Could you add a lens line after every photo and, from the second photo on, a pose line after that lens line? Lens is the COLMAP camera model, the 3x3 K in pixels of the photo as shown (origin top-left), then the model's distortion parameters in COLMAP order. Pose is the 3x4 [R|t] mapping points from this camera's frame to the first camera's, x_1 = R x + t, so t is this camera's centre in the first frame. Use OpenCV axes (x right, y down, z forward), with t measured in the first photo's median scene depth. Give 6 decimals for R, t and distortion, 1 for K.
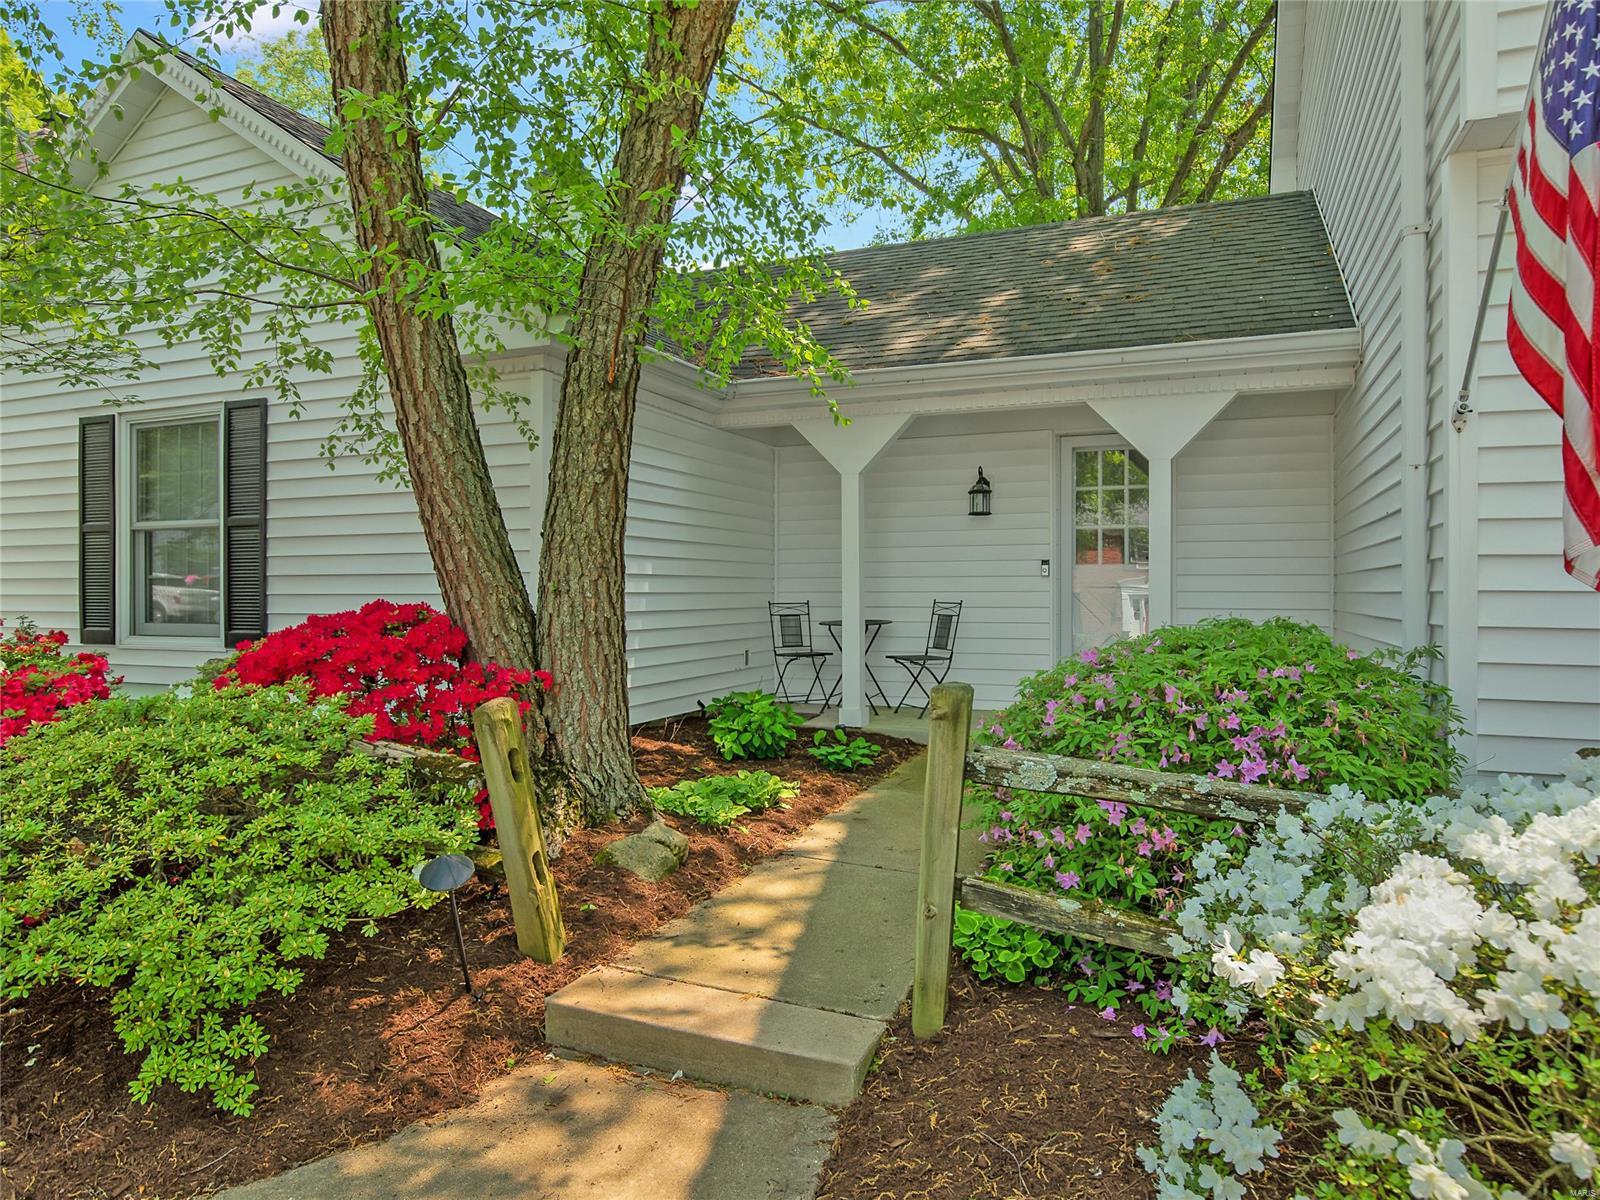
lens RADIAL K [[903.7, 0, 870.5], [0, 903.7, 596.7], [0, 0, 1]] dist [-0.005774, -0.002010]
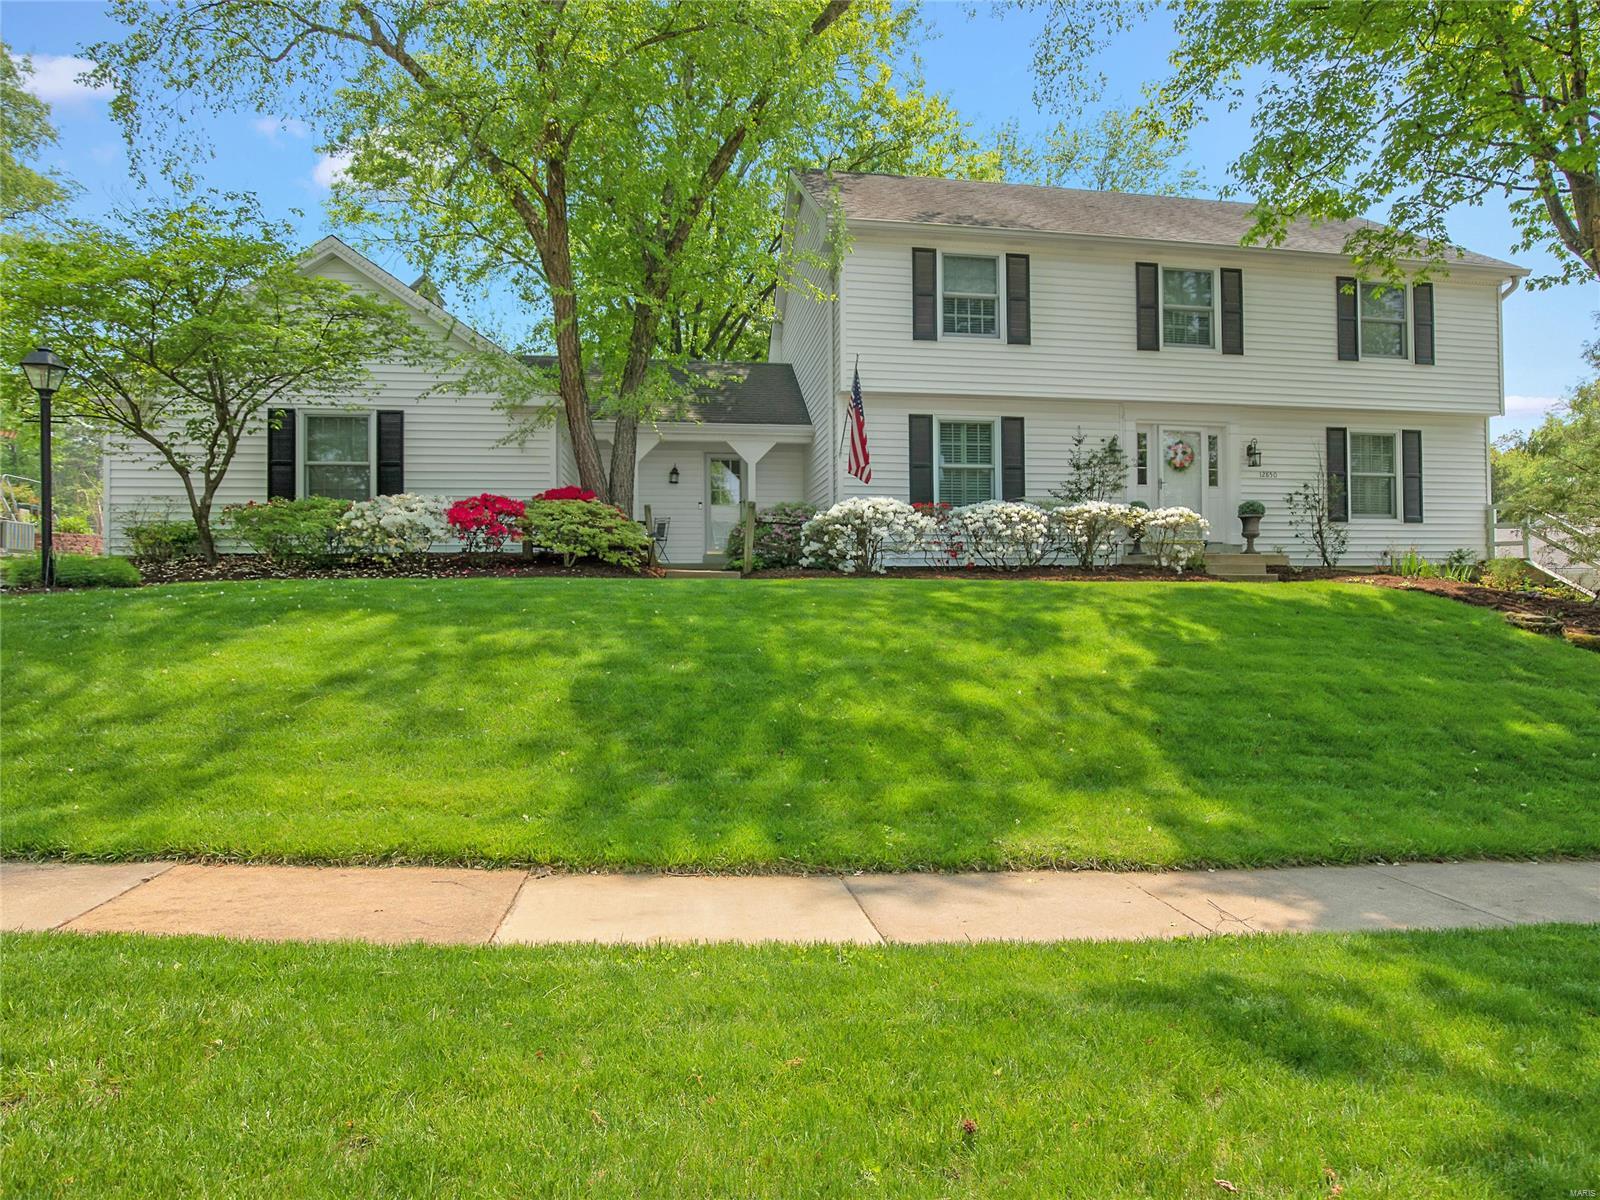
lens RADIAL K [[780.4, 0, 762.3], [0, 780.4, 590.6], [0, 0, 1]] dist [-0.022106, 0.001114]
pose [[0.891560, -0.002368, 0.452896, -1.228368], [0.006633, 0.999947, -0.007830, 0.428241], [-0.452853, 0.009985, 0.891529, -1.929854]]
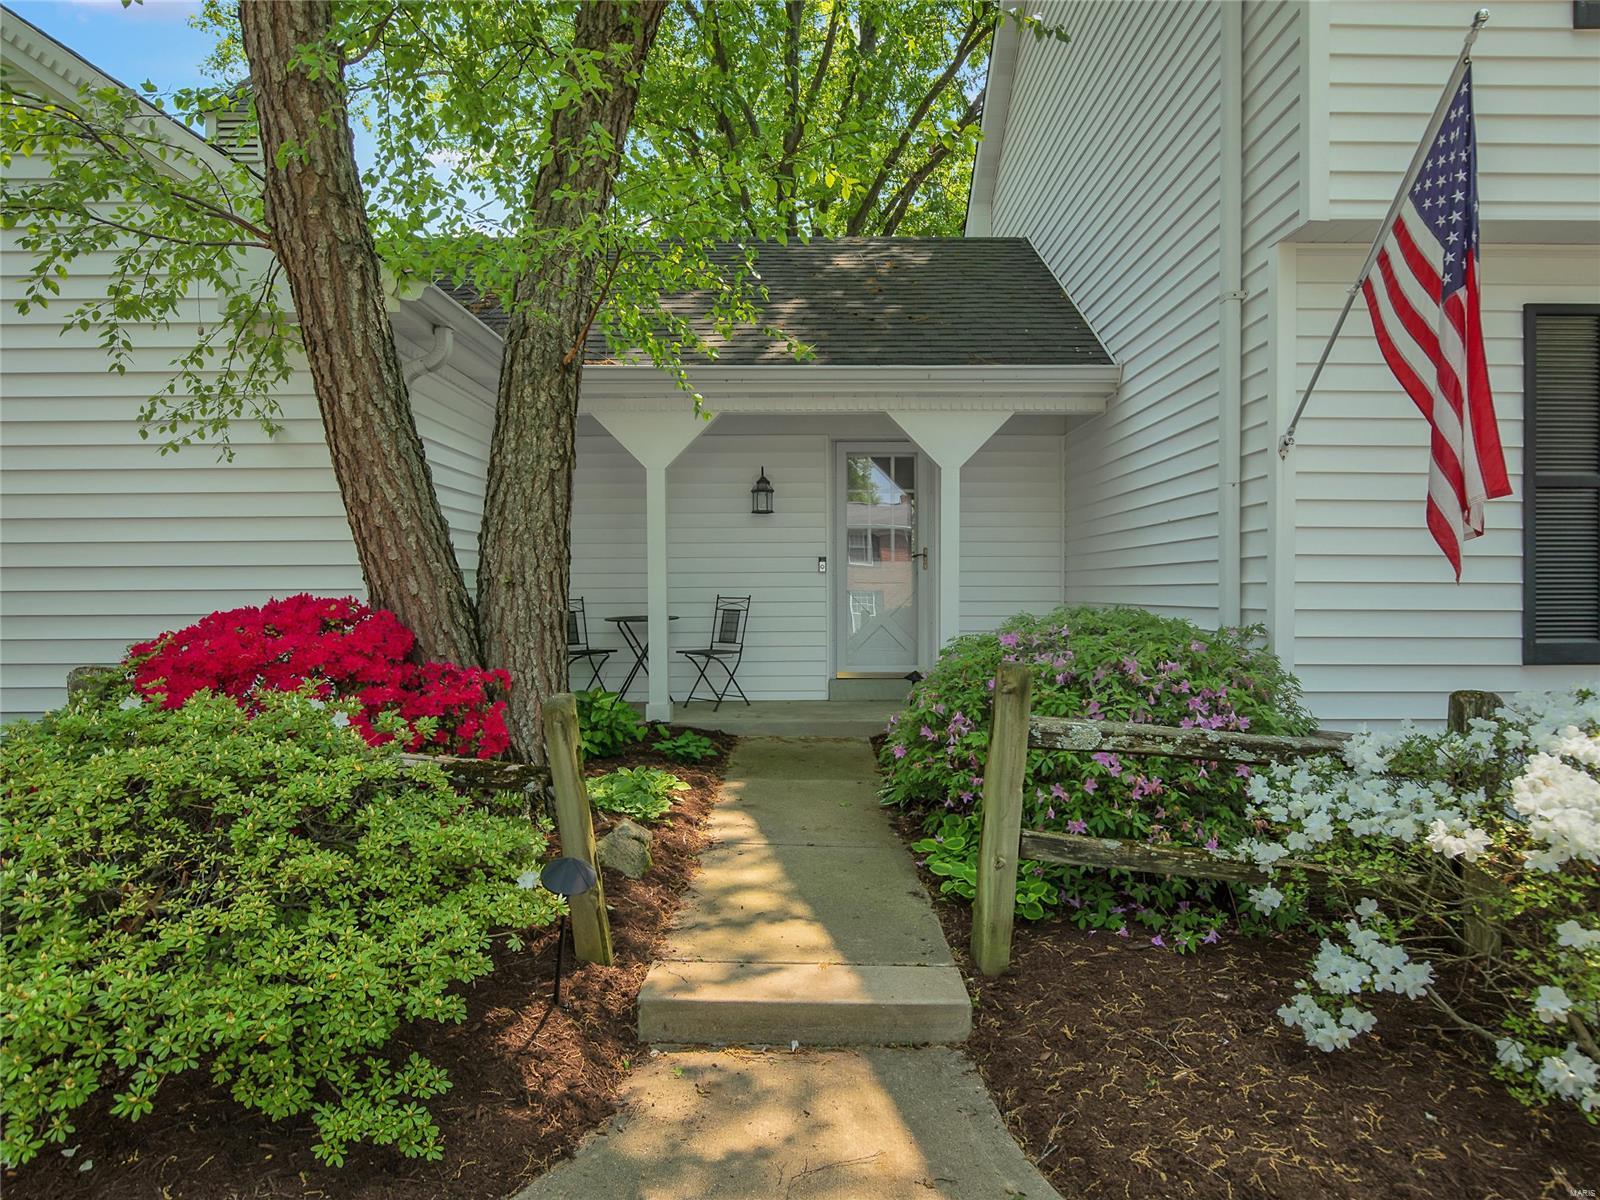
lens RADIAL K [[903.5, 0, 806.5], [0, 903.5, 608.0], [0, 0, 1]] dist [-0.001155, -0.000611]
pose [[0.938265, -0.010096, 0.345769, -0.380045], [0.005360, 0.999878, 0.014651, 0.007055], [-0.345874, -0.011893, 0.938205, 0.015335]]
